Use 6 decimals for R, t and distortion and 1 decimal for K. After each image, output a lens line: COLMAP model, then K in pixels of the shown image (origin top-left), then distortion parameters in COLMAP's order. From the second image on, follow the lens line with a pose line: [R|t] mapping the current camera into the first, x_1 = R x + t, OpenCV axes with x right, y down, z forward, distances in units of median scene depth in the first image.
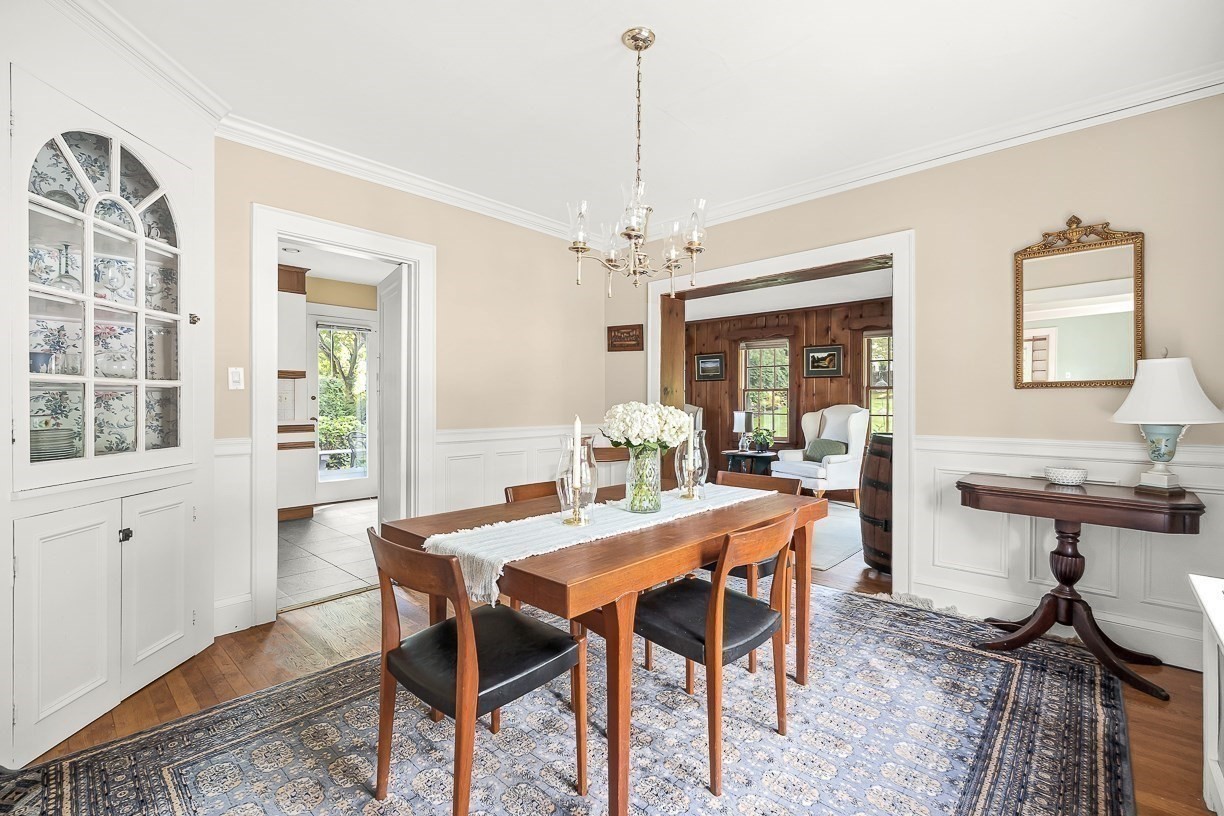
lens RADIAL K [[549.8, 0, 613.5], [0, 549.8, 412.4], [0, 0, 1]] dist [0.003606, -0.000222]
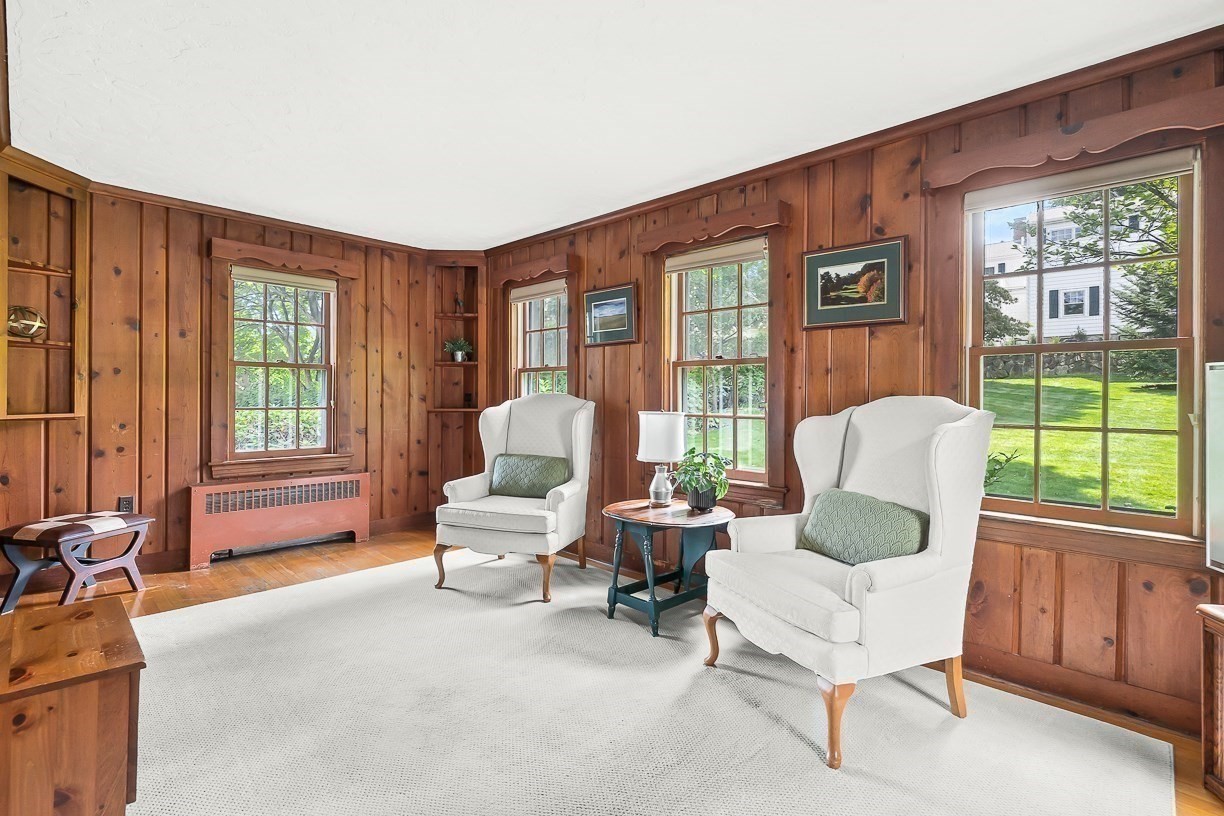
lens RADIAL K [[584.5, 0, 617.0], [0, 584.5, 399.2], [0, 0, 1]] dist [0.006983, 0.000544]
pose [[0.999873, 0.006510, -0.014520, 0.235199], [-0.006675, 0.999913, -0.011339, -0.006656], [0.014445, 0.011435, 0.999830, 0.620259]]
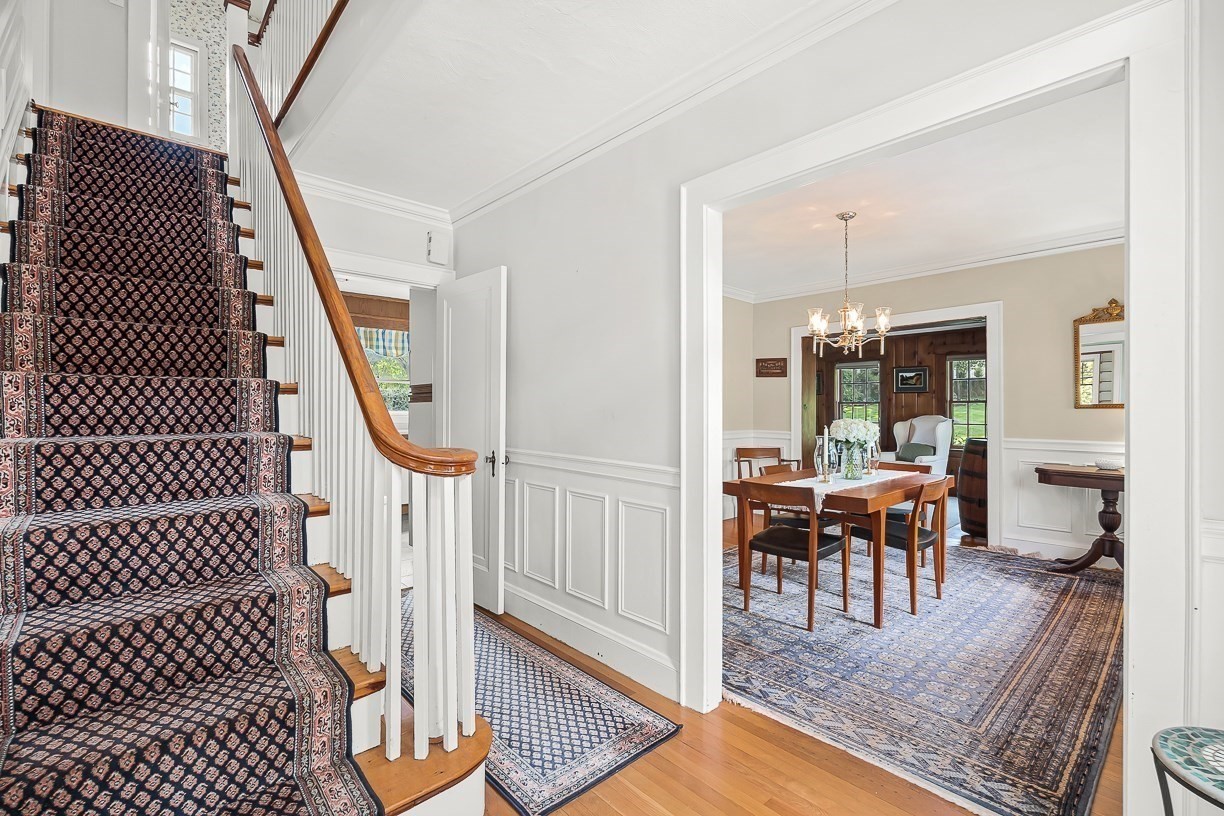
lens RADIAL K [[549.8, 0, 607.7], [0, 549.8, 410.8], [0, 0, 1]] dist [0.003606, -0.000222]
pose [[0.996441, 0.000193, -0.084291, -0.197002], [-0.001395, 0.999898, -0.014206, -0.005972], [0.084280, 0.014273, 0.996340, -0.287711]]
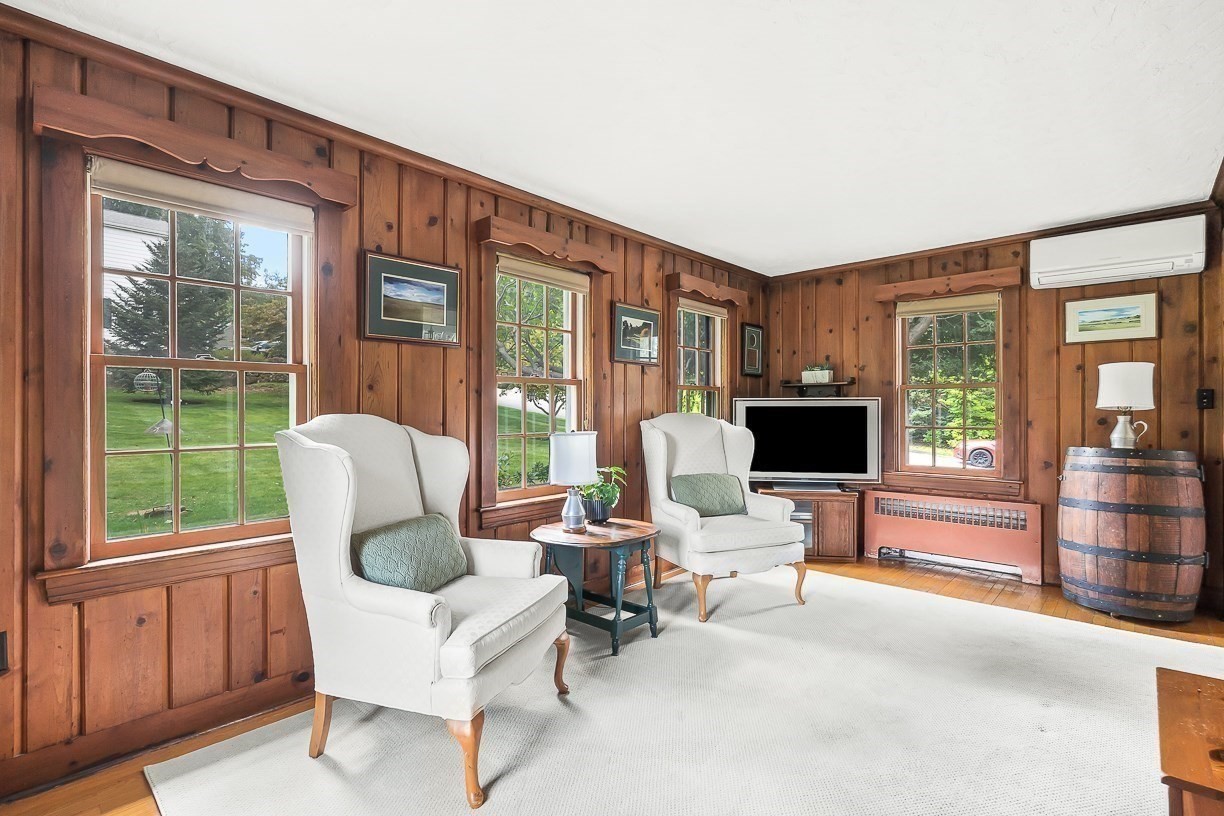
lens RADIAL K [[584.5, 0, 615.1], [0, 584.5, 404.2], [0, 0, 1]] dist [0.006983, 0.000544]
pose [[-0.023609, -0.003610, 0.999715, -0.219708], [0.006393, 0.999972, 0.003762, -0.026757], [-0.999701, 0.006480, -0.023585, 1.103223]]
